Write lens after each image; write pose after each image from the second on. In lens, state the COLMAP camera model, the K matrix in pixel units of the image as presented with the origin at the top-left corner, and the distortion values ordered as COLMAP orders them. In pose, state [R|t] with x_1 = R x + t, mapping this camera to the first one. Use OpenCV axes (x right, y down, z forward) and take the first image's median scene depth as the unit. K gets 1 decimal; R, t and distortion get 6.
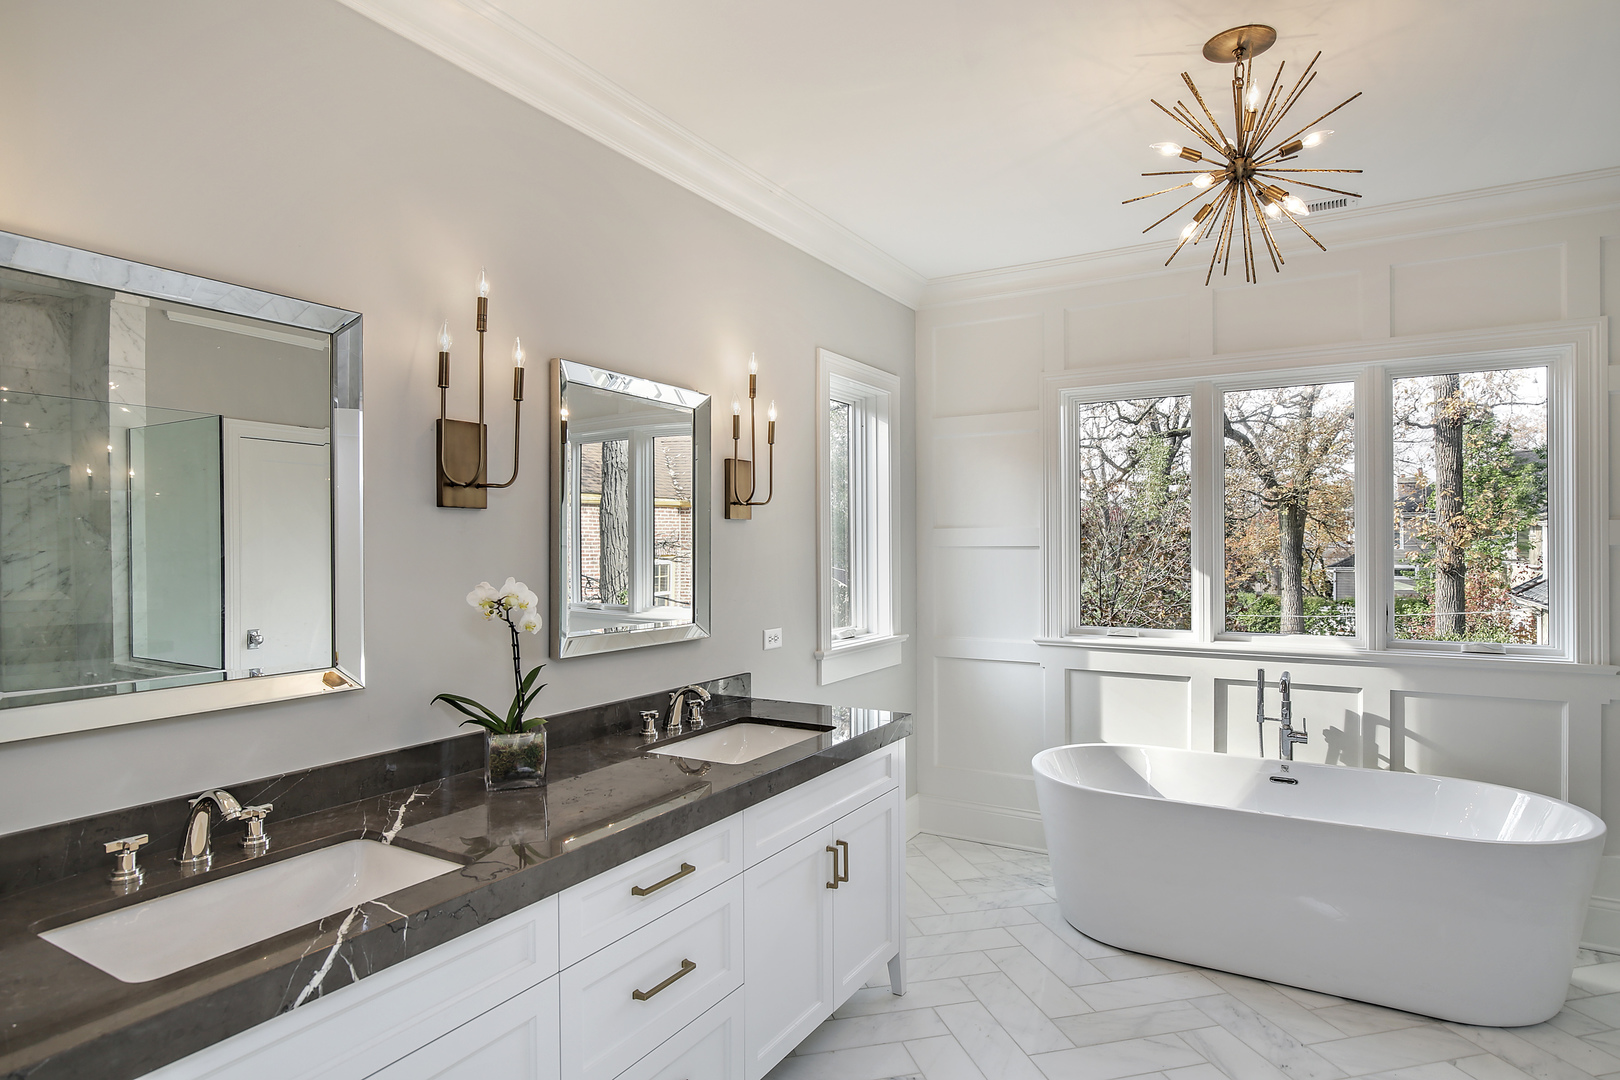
lens RADIAL K [[906.5, 0, 810.0], [0, 906.5, 540.0], [0, 0, 1]] dist [0.000178, 0.001362]
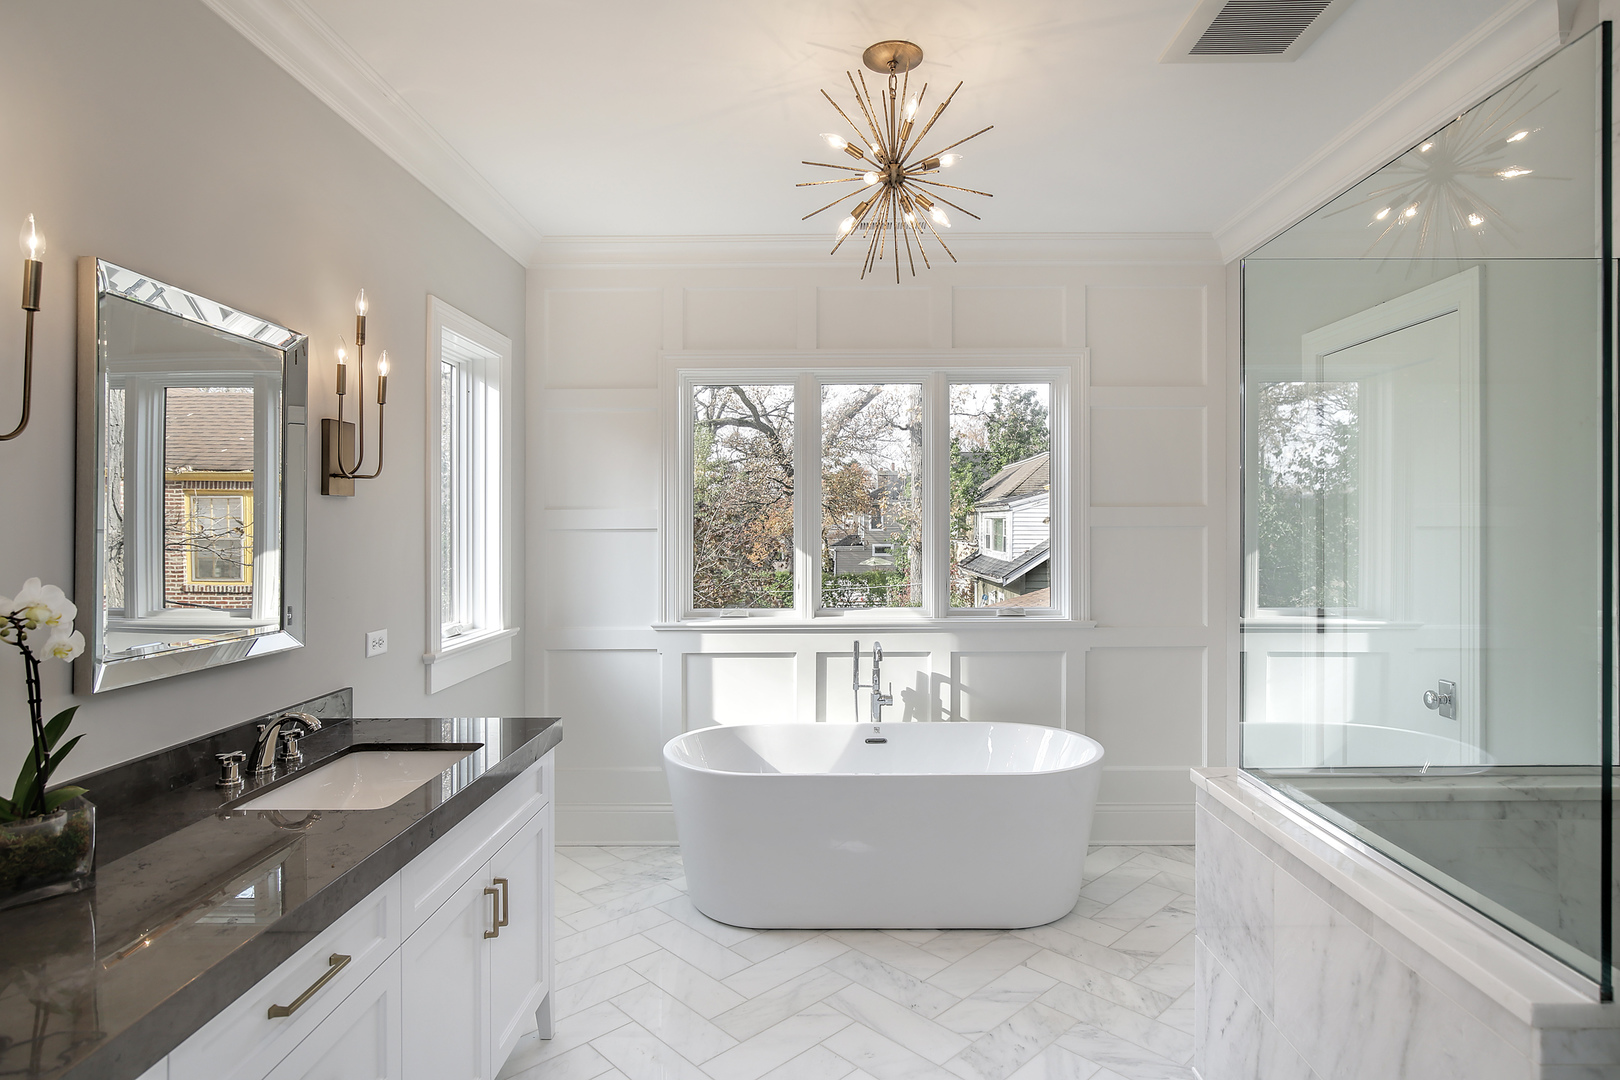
lens RADIAL K [[903.9, 0, 813.7], [0, 903.9, 517.0], [0, 0, 1]] dist [-0.001078, 0.001787]
pose [[0.868393, 0.003801, 0.495861, -0.096051], [-0.000607, 0.999978, -0.006603, 0.000849], [-0.495875, 0.005433, 0.868377, 0.091319]]
